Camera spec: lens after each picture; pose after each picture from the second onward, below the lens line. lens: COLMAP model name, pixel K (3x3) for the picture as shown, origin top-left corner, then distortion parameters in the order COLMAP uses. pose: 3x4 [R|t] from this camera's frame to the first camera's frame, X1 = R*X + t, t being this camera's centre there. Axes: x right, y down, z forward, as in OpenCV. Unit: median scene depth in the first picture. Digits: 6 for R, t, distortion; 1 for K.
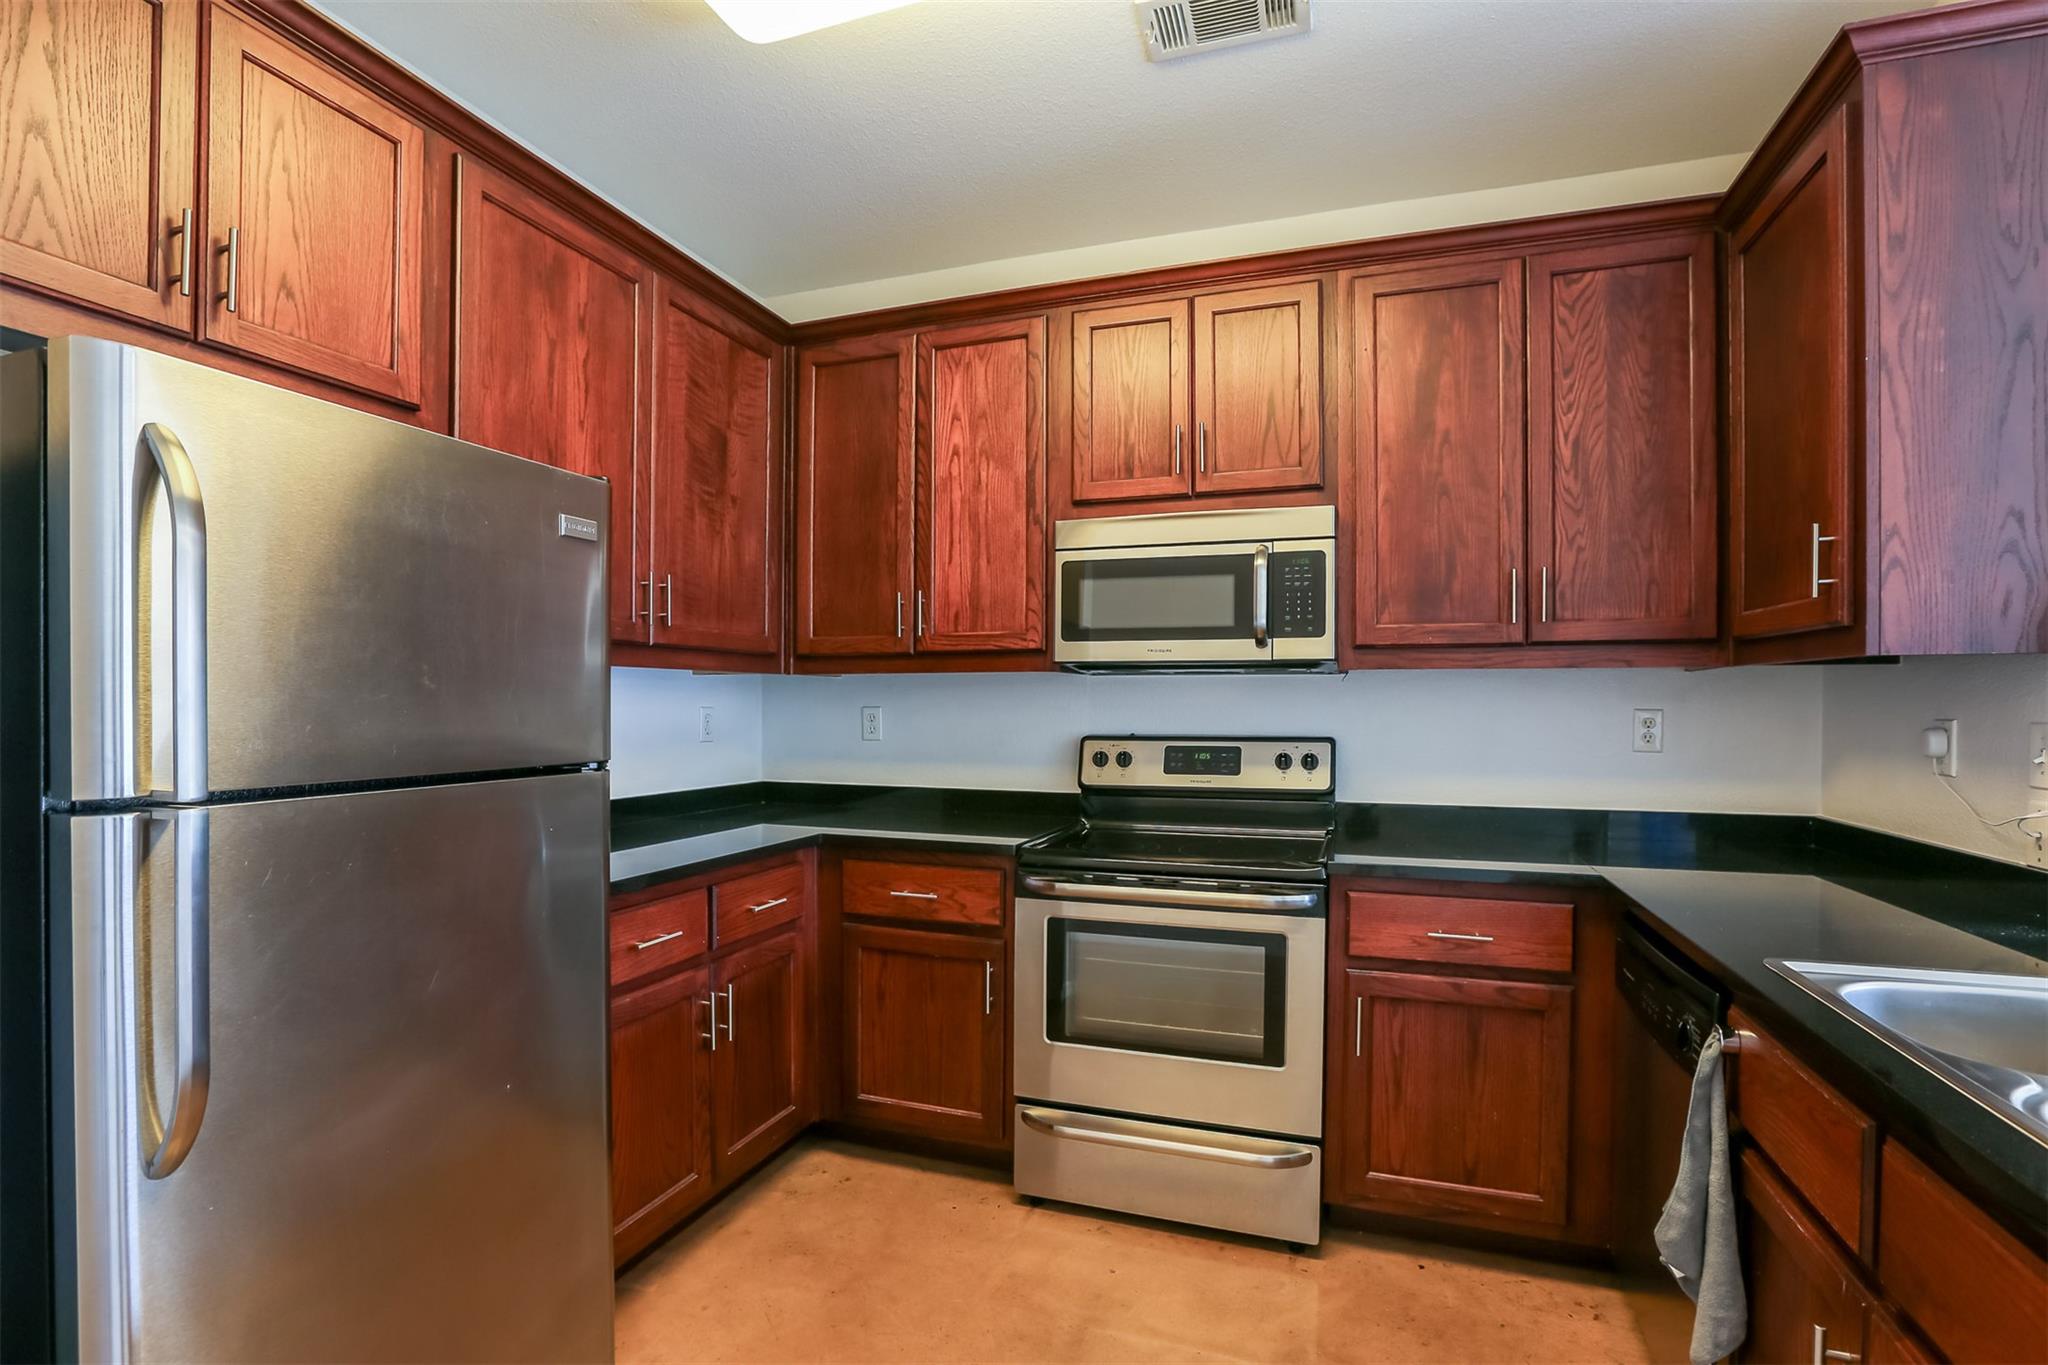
lens RADIAL K [[960.1, 0, 1048.8], [0, 960.1, 709.3], [0, 0, 1]] dist [-0.046599, 0.013444]
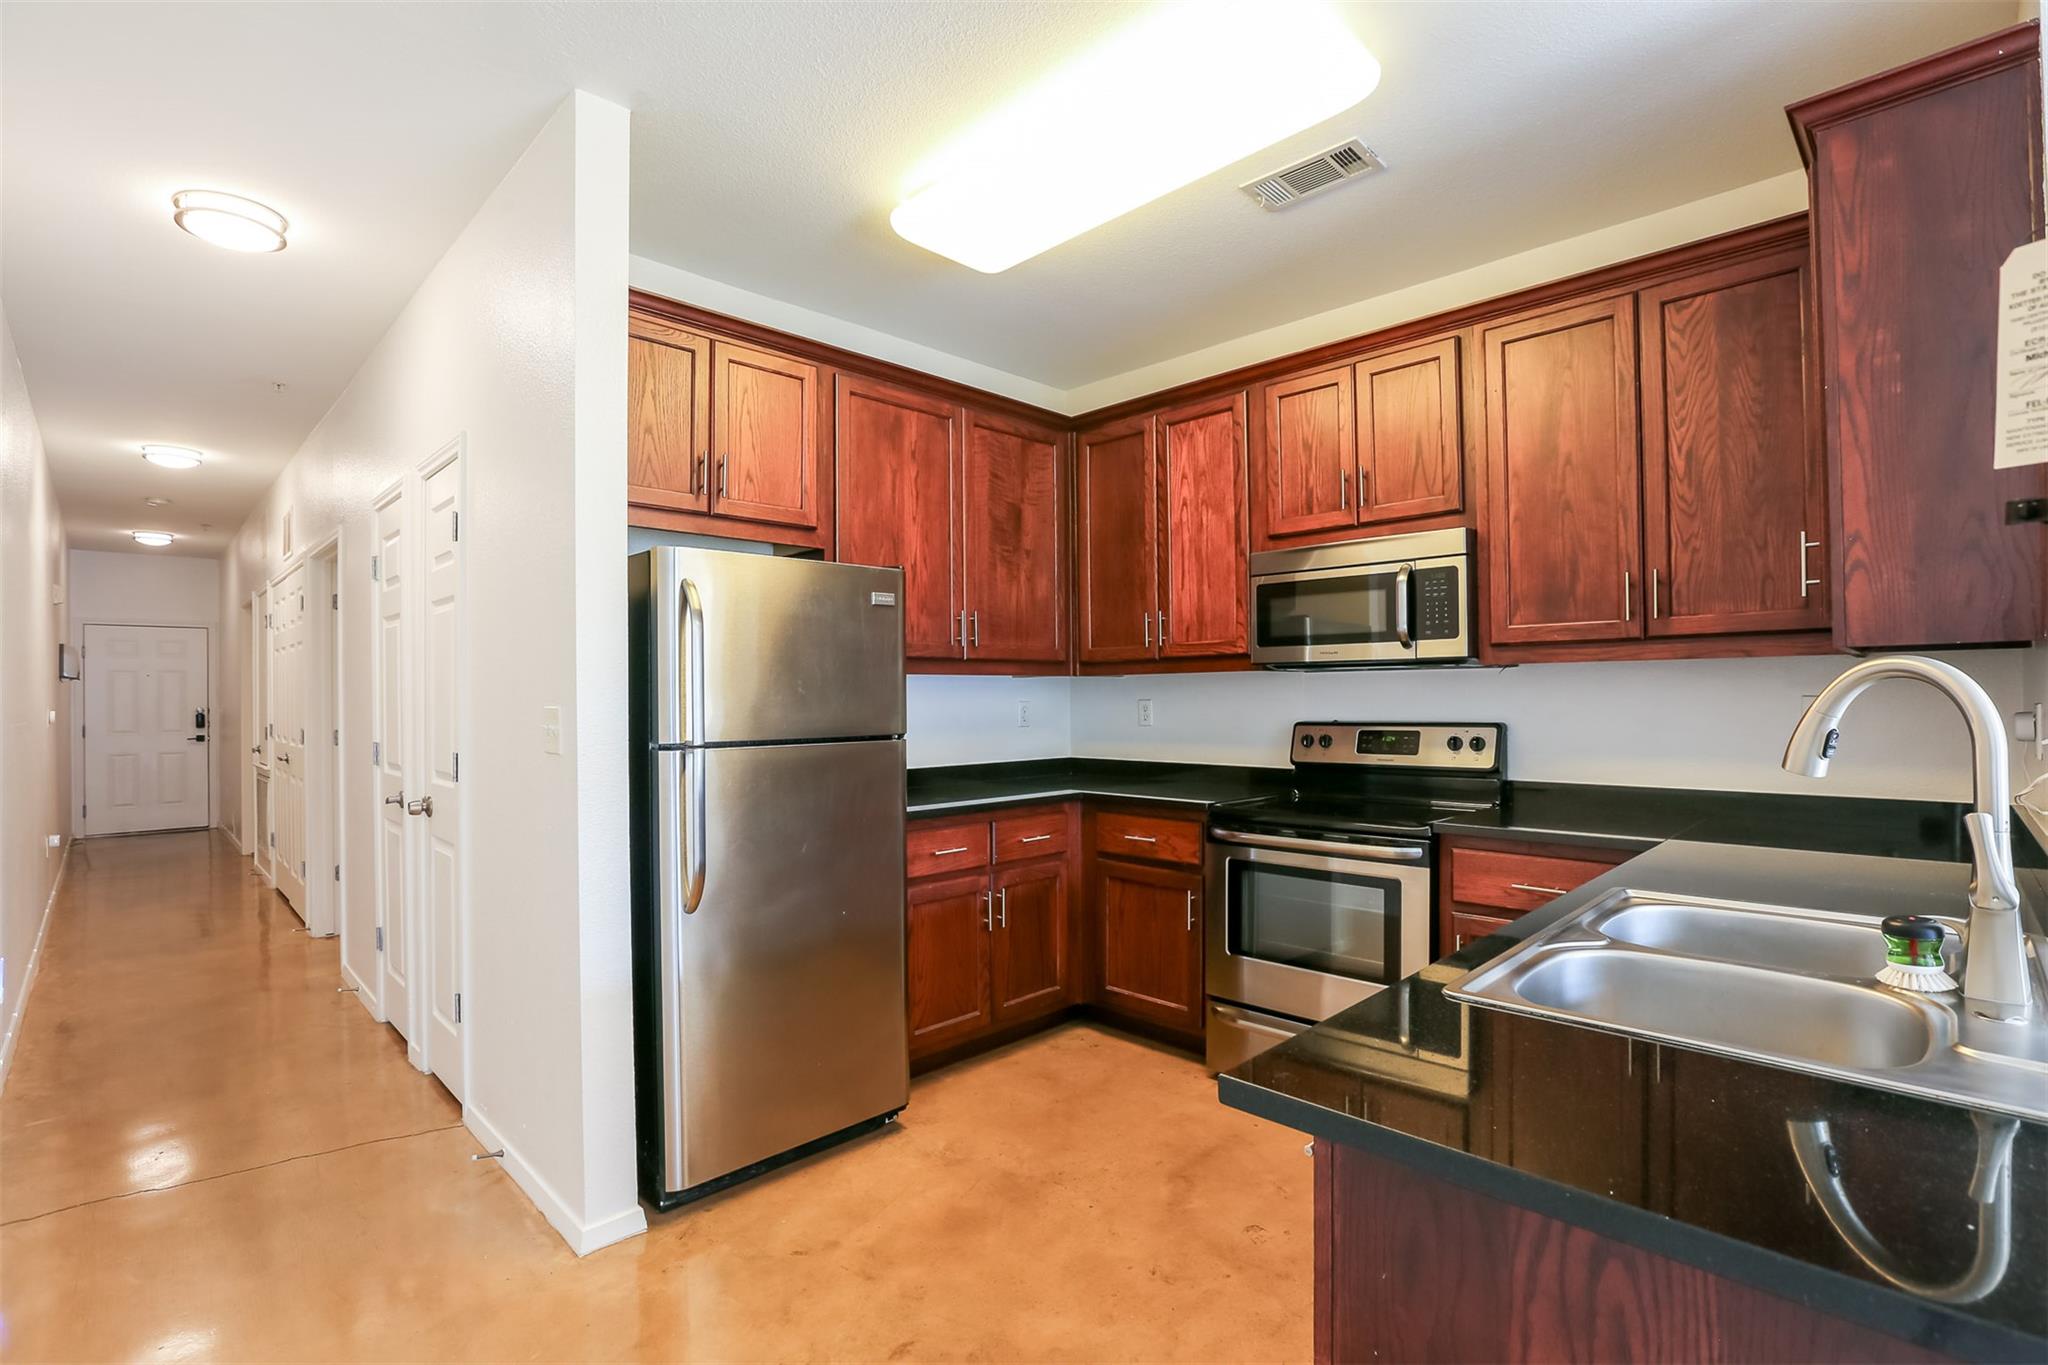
lens RADIAL K [[960.1, 0, 1041.5], [0, 960.1, 687.9], [0, 0, 1]] dist [-0.046599, 0.013444]
pose [[0.902177, -0.014385, -0.431126, 0.349916], [0.008270, 0.999837, -0.016056, 0.001312], [0.431287, 0.010920, 0.902149, -0.309317]]
